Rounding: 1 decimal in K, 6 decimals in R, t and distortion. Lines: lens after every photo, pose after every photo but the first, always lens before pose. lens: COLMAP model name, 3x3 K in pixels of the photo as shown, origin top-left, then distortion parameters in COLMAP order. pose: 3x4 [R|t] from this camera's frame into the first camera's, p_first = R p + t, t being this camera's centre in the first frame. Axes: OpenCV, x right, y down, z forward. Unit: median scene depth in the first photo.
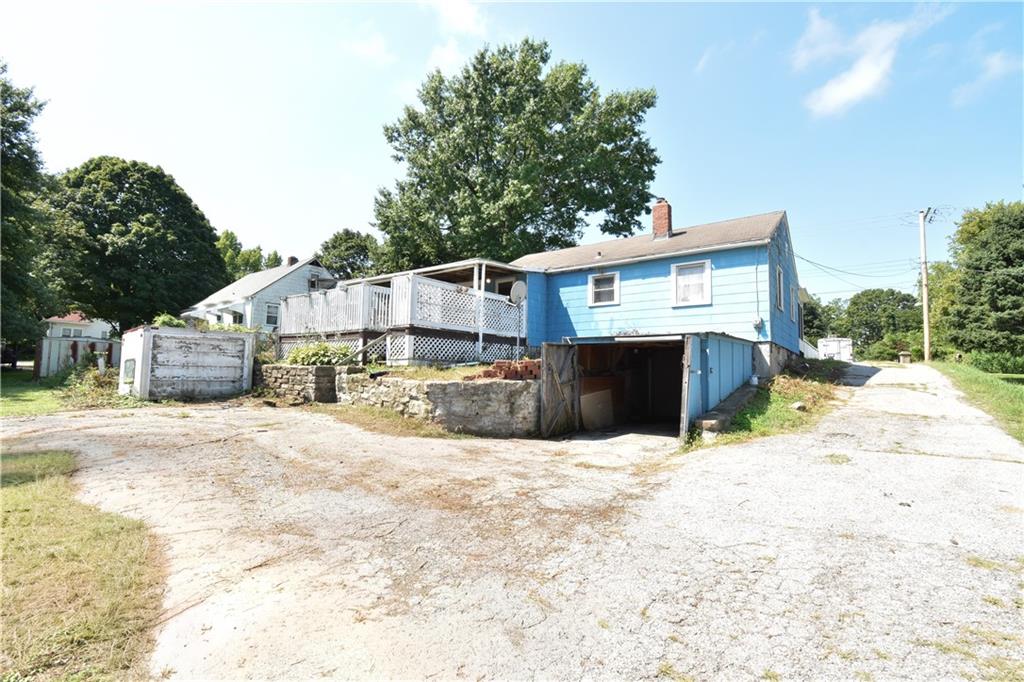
lens RADIAL K [[465.1, 0, 512.0], [0, 465.1, 341.0], [0, 0, 1]] dist [0.009550, -0.021728]
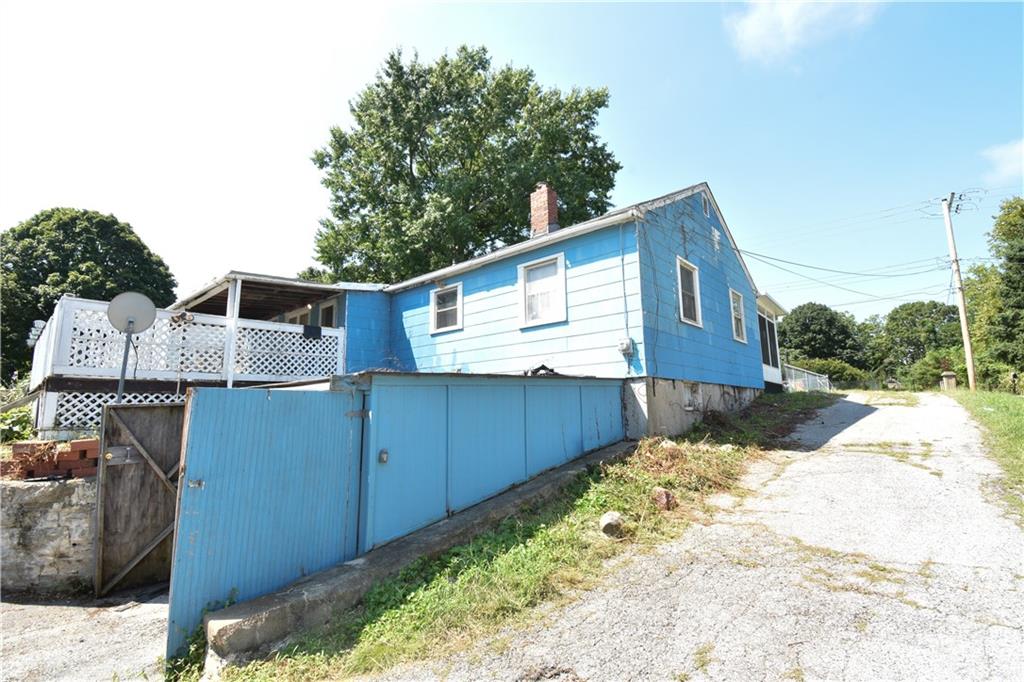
lens RADIAL K [[459.6, 0, 513.6], [0, 459.6, 338.7], [0, 0, 1]] dist [0.015770, -0.022942]
pose [[0.996395, -0.047908, -0.070012, 0.201413], [0.042155, 0.995786, -0.081447, -0.003306], [0.073619, 0.078202, 0.994216, 0.186954]]
